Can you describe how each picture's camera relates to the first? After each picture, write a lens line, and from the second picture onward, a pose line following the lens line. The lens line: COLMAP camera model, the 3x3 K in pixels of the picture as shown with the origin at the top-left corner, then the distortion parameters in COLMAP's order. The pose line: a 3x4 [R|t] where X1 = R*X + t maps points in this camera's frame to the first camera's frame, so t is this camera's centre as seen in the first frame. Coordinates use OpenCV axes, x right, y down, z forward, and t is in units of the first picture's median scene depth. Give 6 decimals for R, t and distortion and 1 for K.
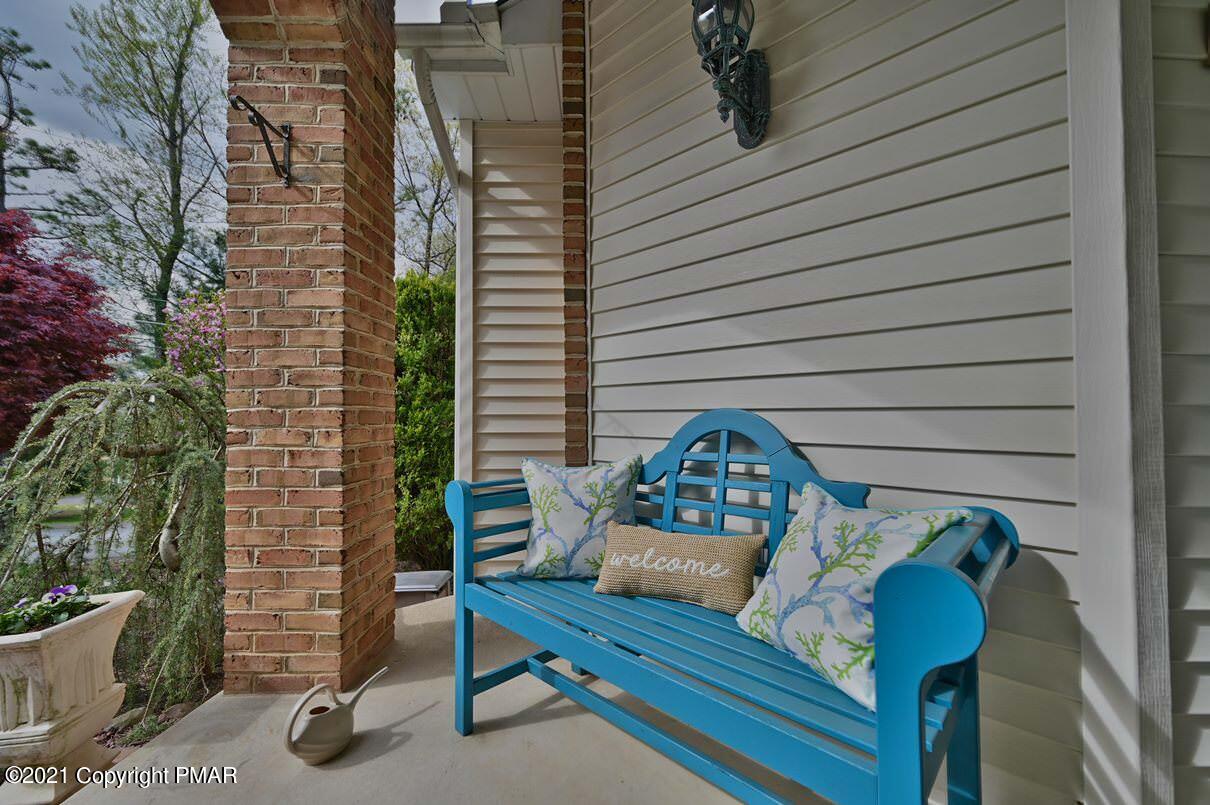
lens RADIAL K [[477.8, 0, 609.0], [0, 477.8, 408.3], [0, 0, 1]] dist [-0.001369, 0.000075]
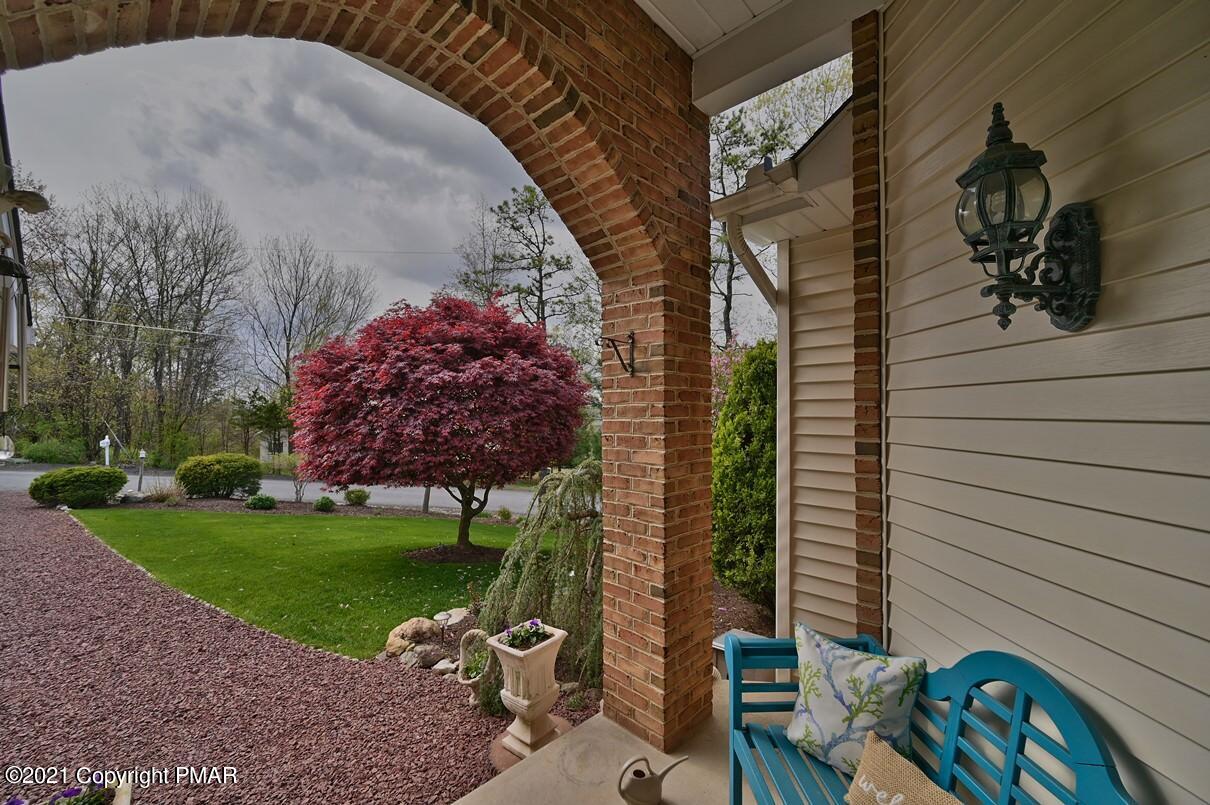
lens RADIAL K [[477.8, 0, 609.0], [0, 477.8, 408.3], [0, 0, 1]] dist [-0.001369, 0.000075]
pose [[0.709946, 0.000933, -0.704256, 0.271809], [0.010901, 0.999865, 0.012315, -0.387796], [0.704172, -0.016420, 0.709840, -0.051341]]
